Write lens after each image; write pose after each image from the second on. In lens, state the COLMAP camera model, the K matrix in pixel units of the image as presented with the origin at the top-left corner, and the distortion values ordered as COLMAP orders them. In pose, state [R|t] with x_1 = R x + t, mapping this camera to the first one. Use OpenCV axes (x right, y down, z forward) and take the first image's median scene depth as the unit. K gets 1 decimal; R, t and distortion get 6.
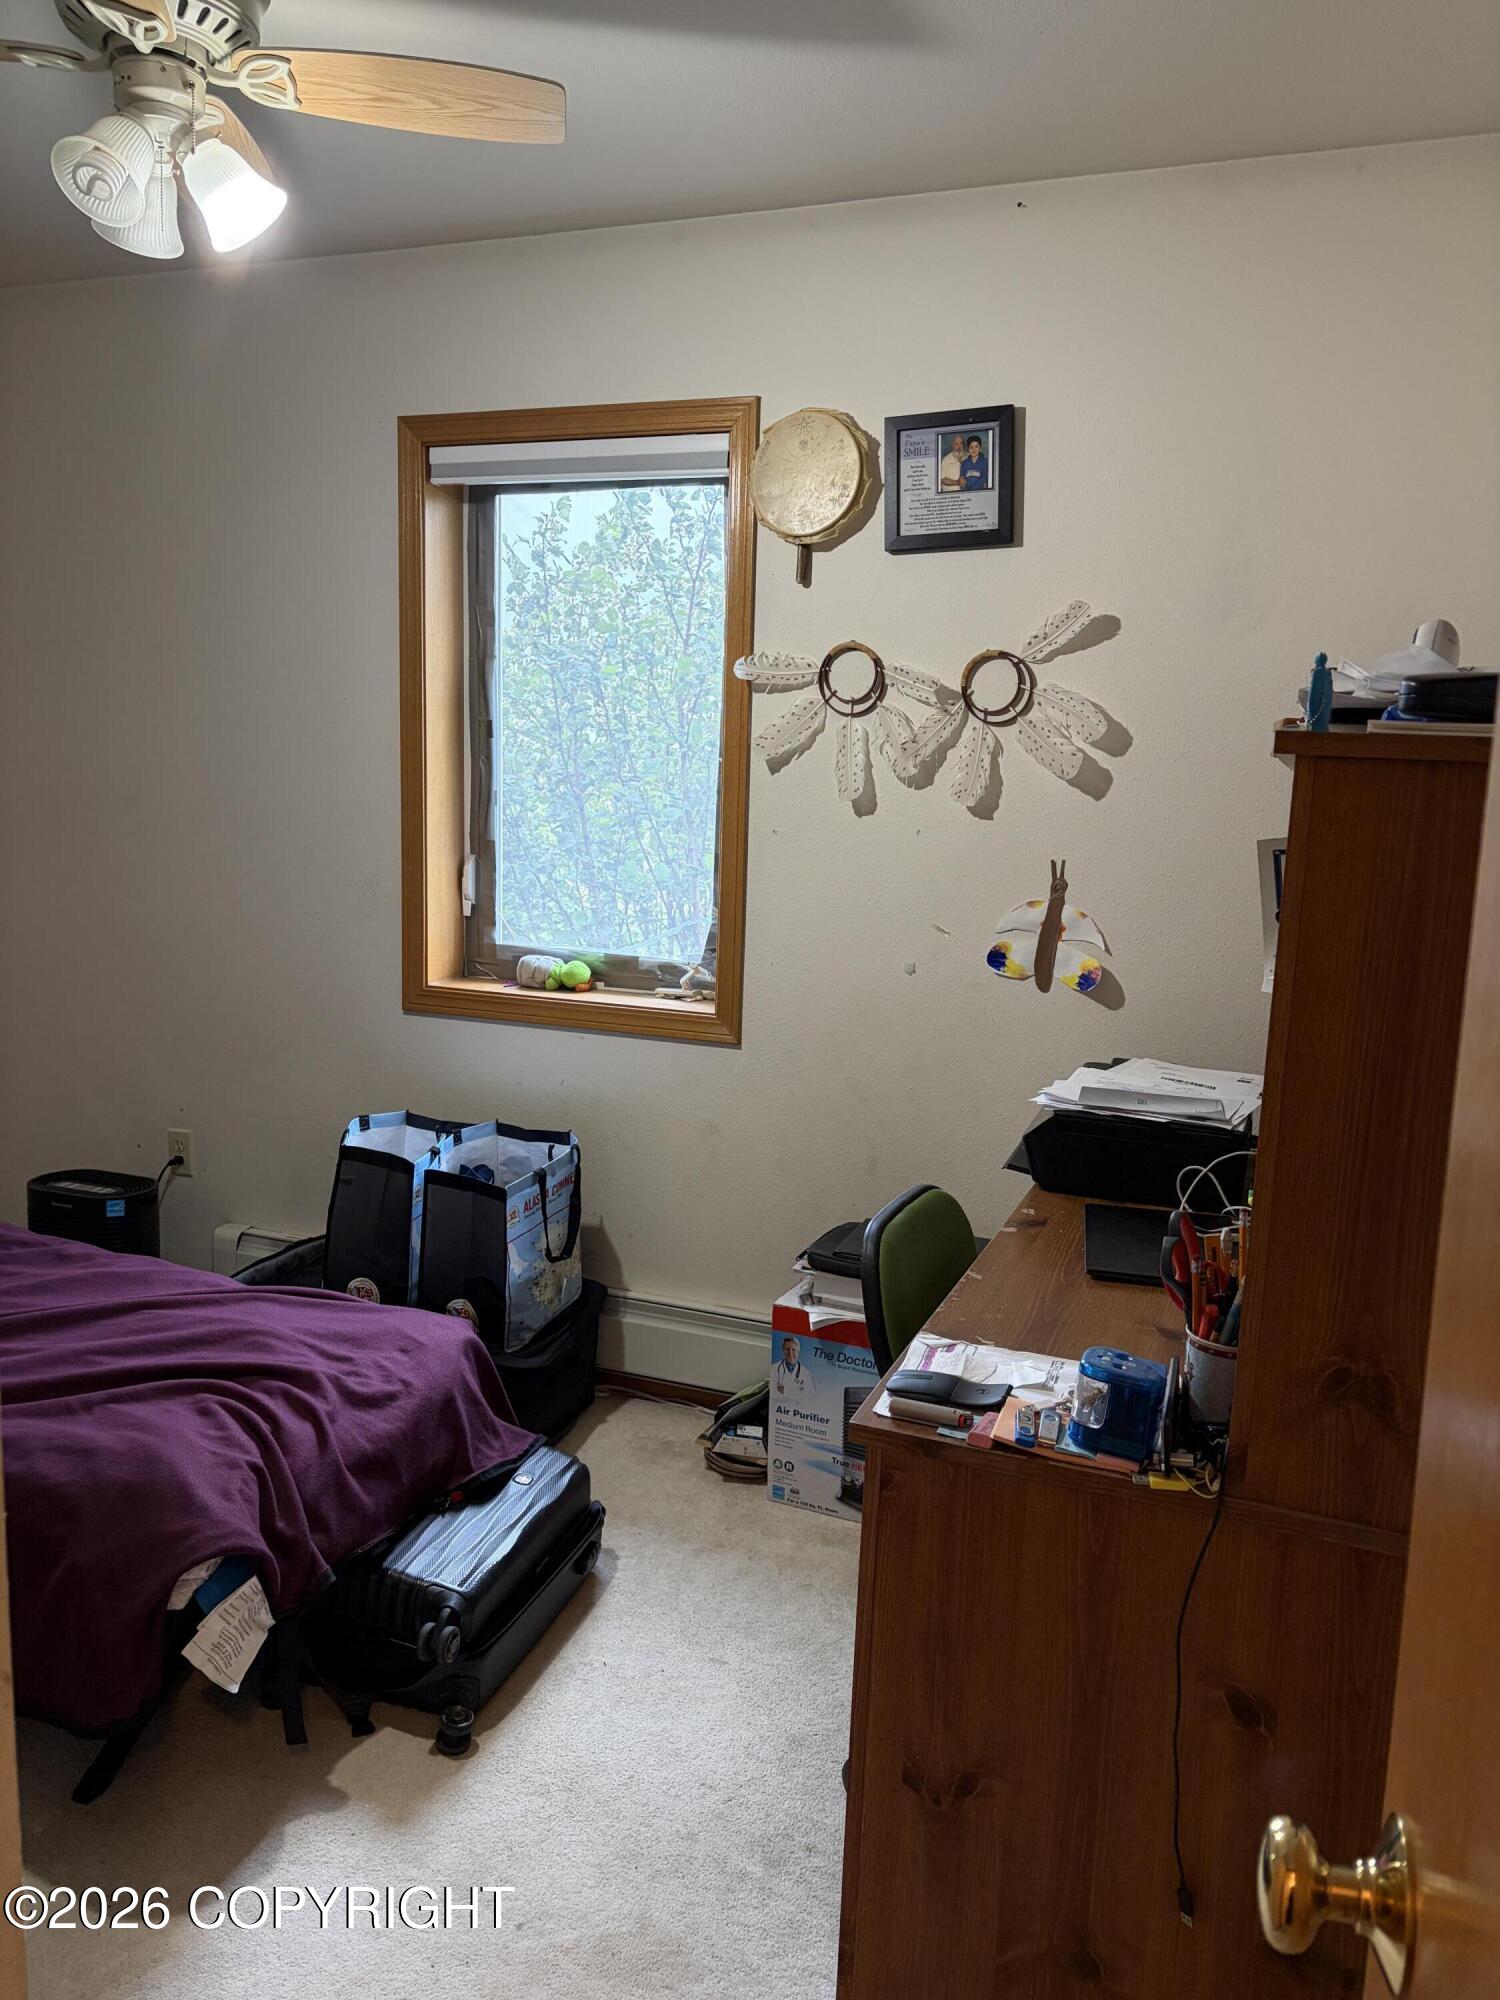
lens RADIAL K [[1537.0, 0, 750.0], [0, 1537.0, 1000.0], [0, 0, 1]] dist [0.013970, -0.039861]
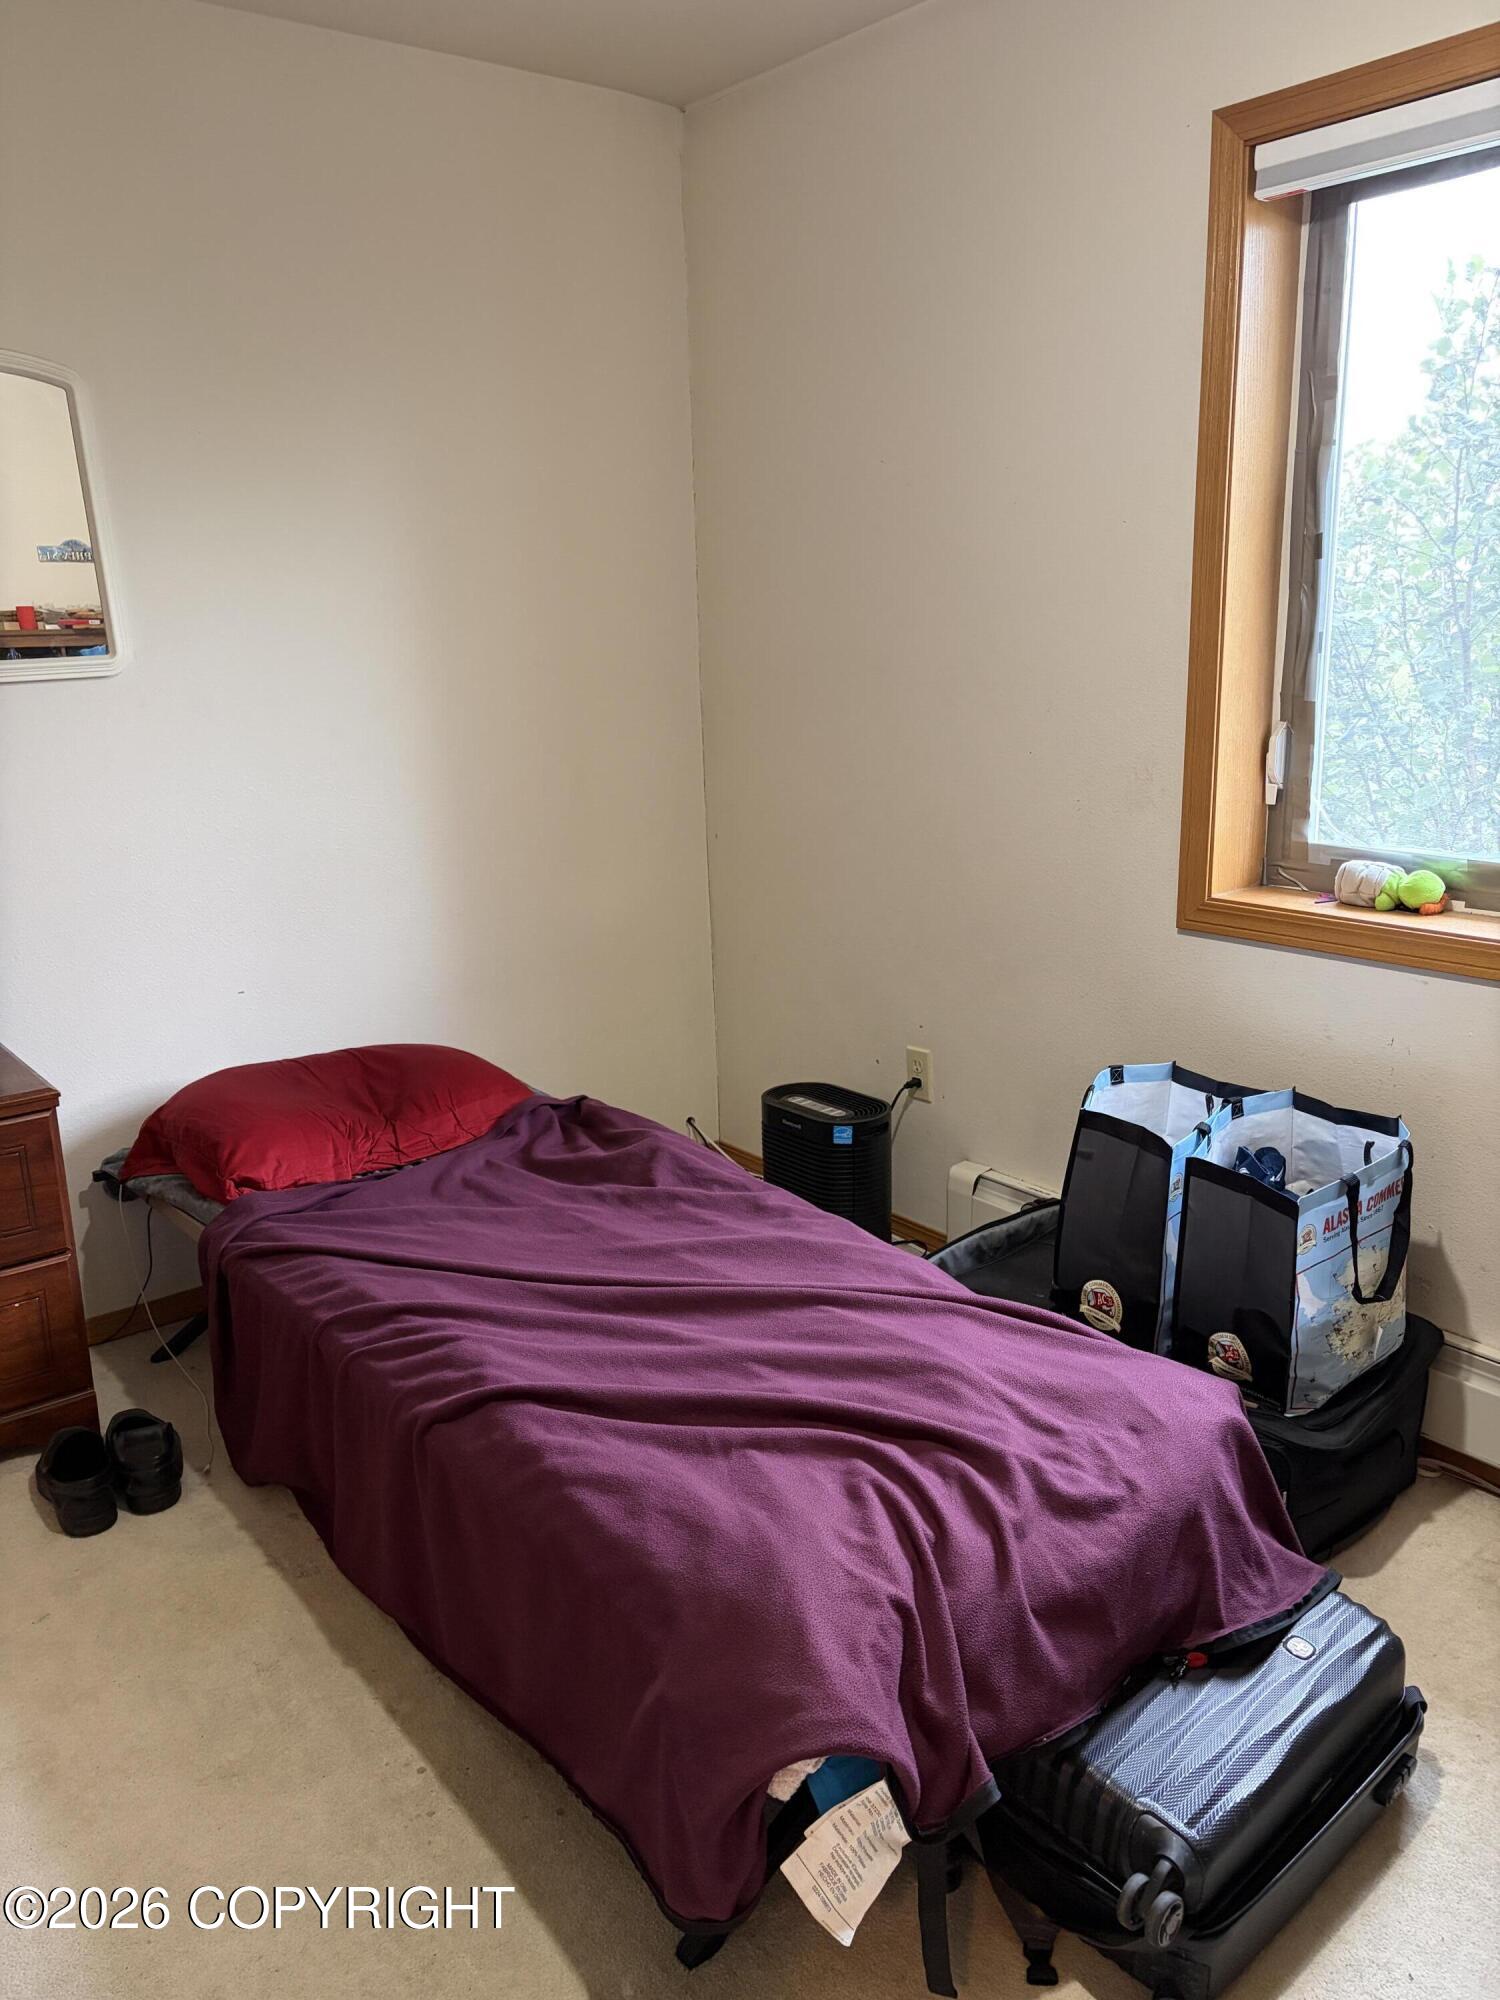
lens RADIAL K [[1591.1, 0, 750.0], [0, 1591.1, 1000.0], [0, 0, 1]] dist [0.003773, 0.045233]
pose [[0.874002, 0.063939, -0.481698, -0.030277], [-0.023546, 0.995713, 0.089445, -0.028520], [0.485352, -0.066833, 0.871761, 0.232390]]
